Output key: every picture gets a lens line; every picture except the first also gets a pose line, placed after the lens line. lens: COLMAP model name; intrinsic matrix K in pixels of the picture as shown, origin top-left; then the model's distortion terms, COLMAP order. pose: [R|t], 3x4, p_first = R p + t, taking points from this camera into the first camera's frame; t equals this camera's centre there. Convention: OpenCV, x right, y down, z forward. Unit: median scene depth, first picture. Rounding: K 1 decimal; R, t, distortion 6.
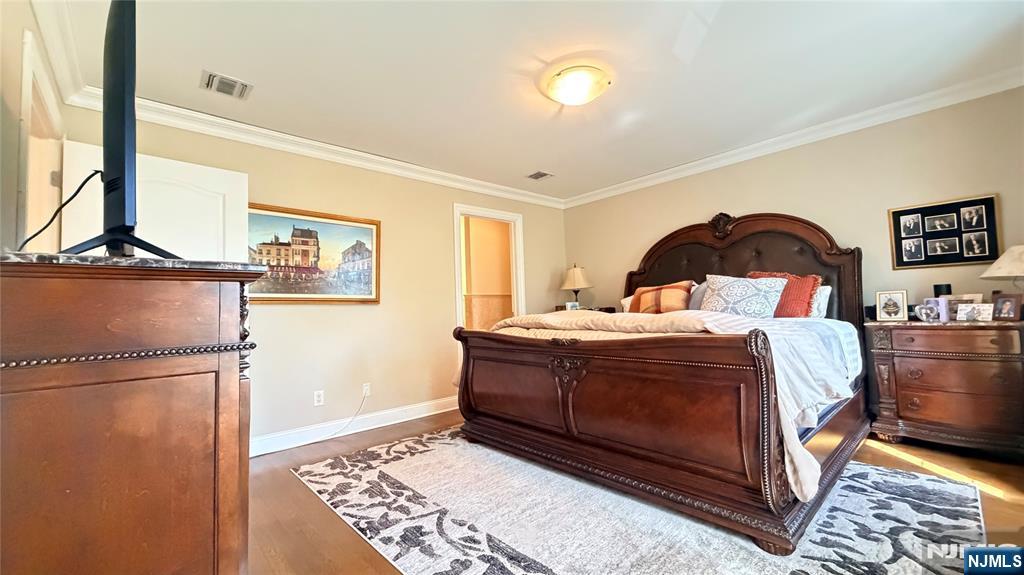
lens RADIAL K [[407.5, 0, 512.0], [0, 407.5, 287.5], [0, 0, 1]] dist [-0.000156, -0.000101]
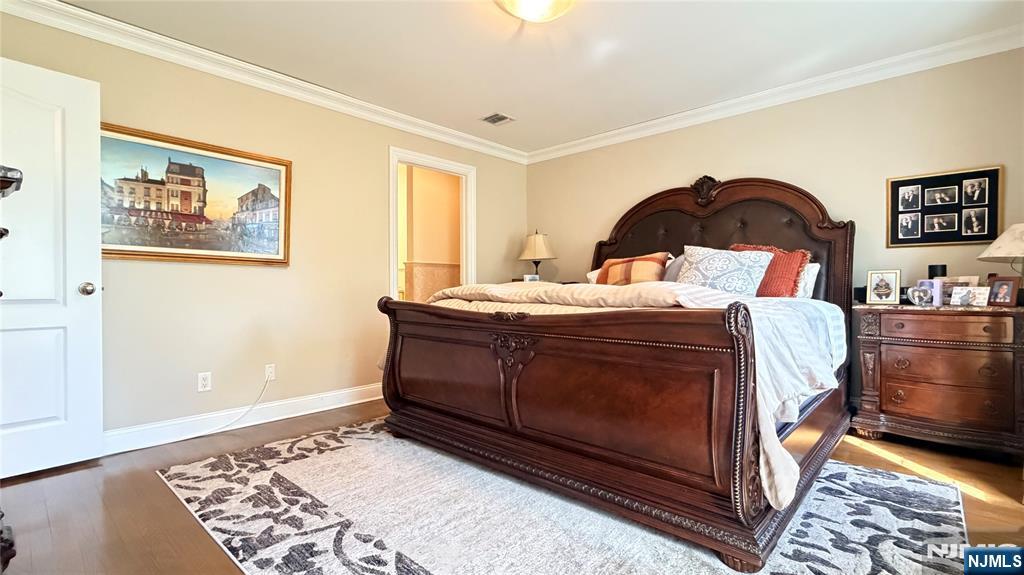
lens RADIAL K [[464.3, 0, 515.8], [0, 464.3, 288.7], [0, 0, 1]] dist [0.000205, -0.000277]
pose [[0.994827, 0.032963, 0.096086, 0.046572], [-0.038365, 0.997754, 0.054919, 0.026004], [-0.094060, -0.058321, 0.993857, 0.080978]]
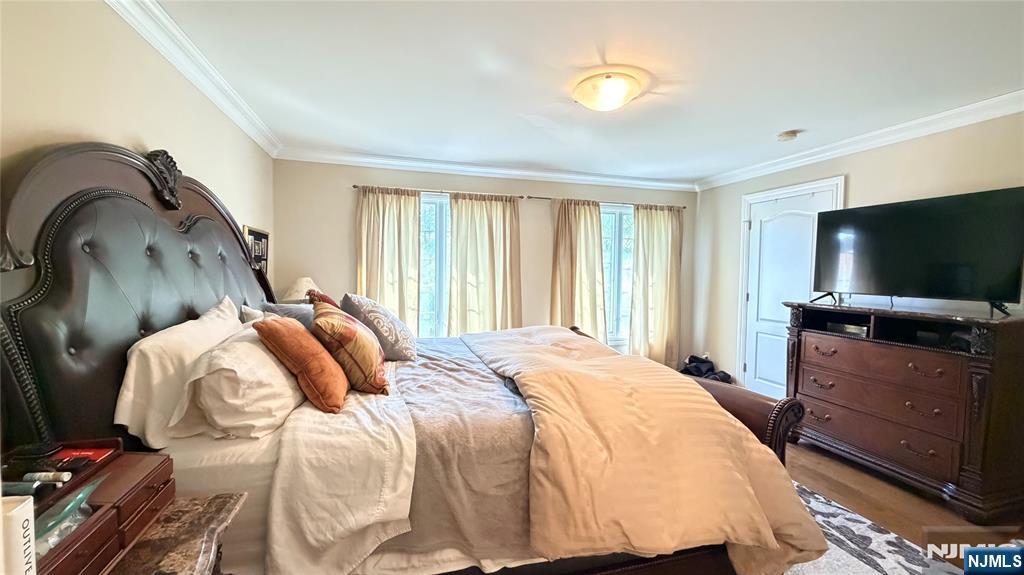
lens RADIAL K [[407.5, 0, 512.0], [0, 407.5, 287.5], [0, 0, 1]] dist [-0.000156, -0.000101]
pose [[-0.900987, 0.008218, 0.433767, -0.039719], [0.000039, 0.999822, -0.018861, -0.047772], [-0.433845, -0.016977, -0.900828, 2.013865]]
